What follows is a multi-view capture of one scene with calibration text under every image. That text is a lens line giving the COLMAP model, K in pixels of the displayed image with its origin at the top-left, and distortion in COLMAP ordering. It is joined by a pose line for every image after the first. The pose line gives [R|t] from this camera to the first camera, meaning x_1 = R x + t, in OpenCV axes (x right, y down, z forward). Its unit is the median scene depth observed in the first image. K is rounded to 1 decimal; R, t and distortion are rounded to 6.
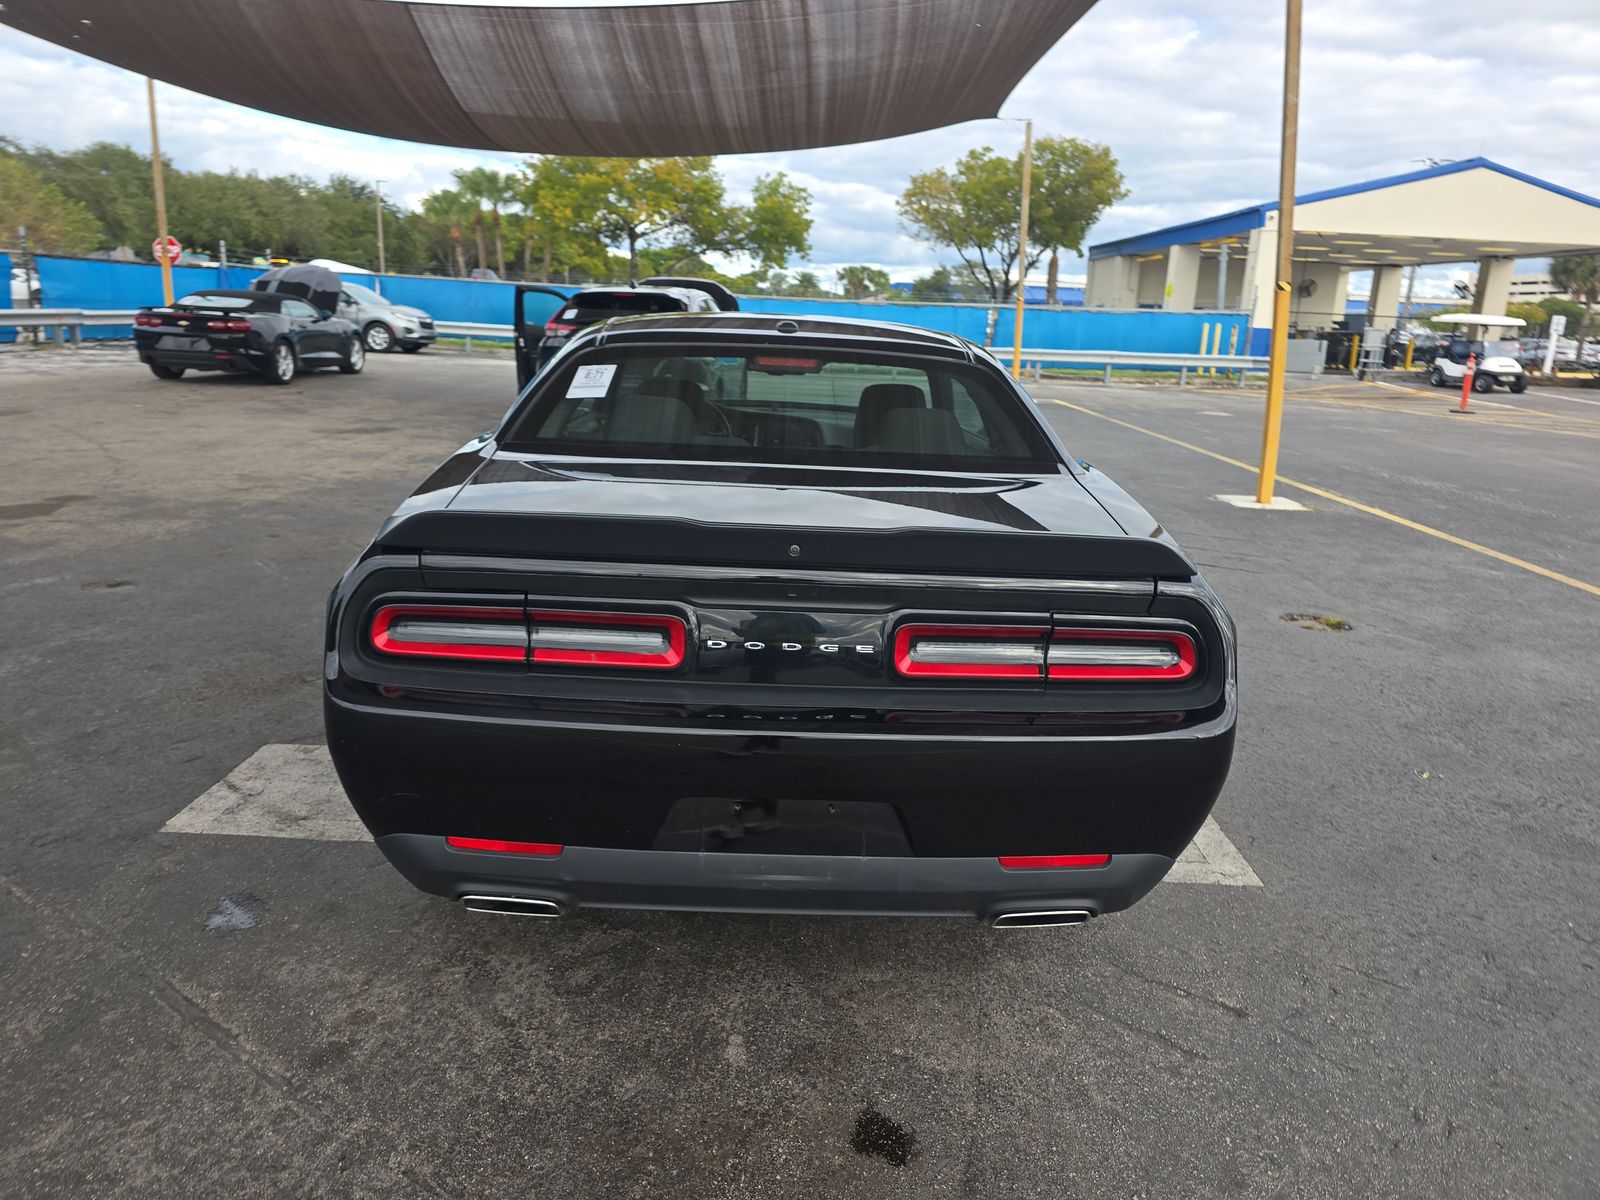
lens RADIAL K [[1098.6, 0, 786.0], [0, 1098.6, 600.2], [0, 0, 1]] dist [0.010211, -0.024552]
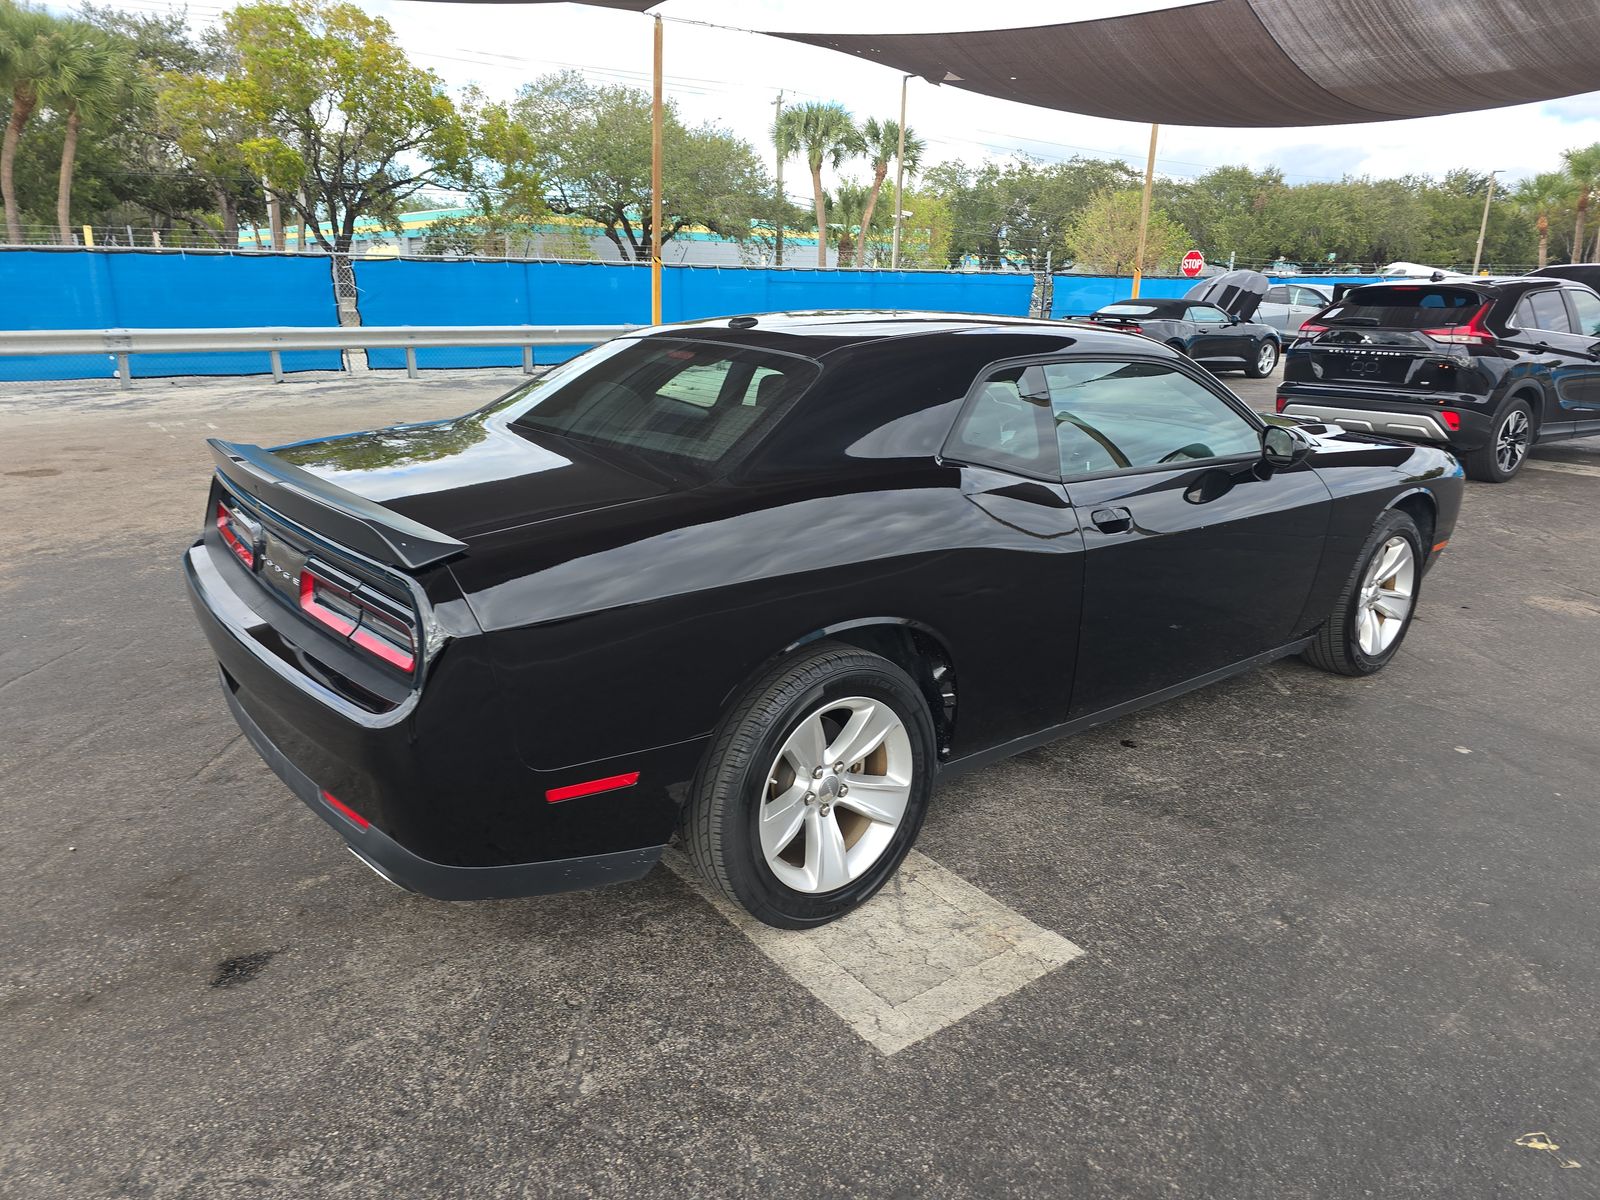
lens RADIAL K [[1098.6, 0, 800.9], [0, 1098.6, 605.6], [0, 0, 1]] dist [0.010211, -0.024552]
pose [[0.590252, 0.179550, -0.786997, 0.182434], [-0.181733, 0.979477, 0.087164, -0.017707], [0.786496, 0.091575, 0.610769, 0.094211]]
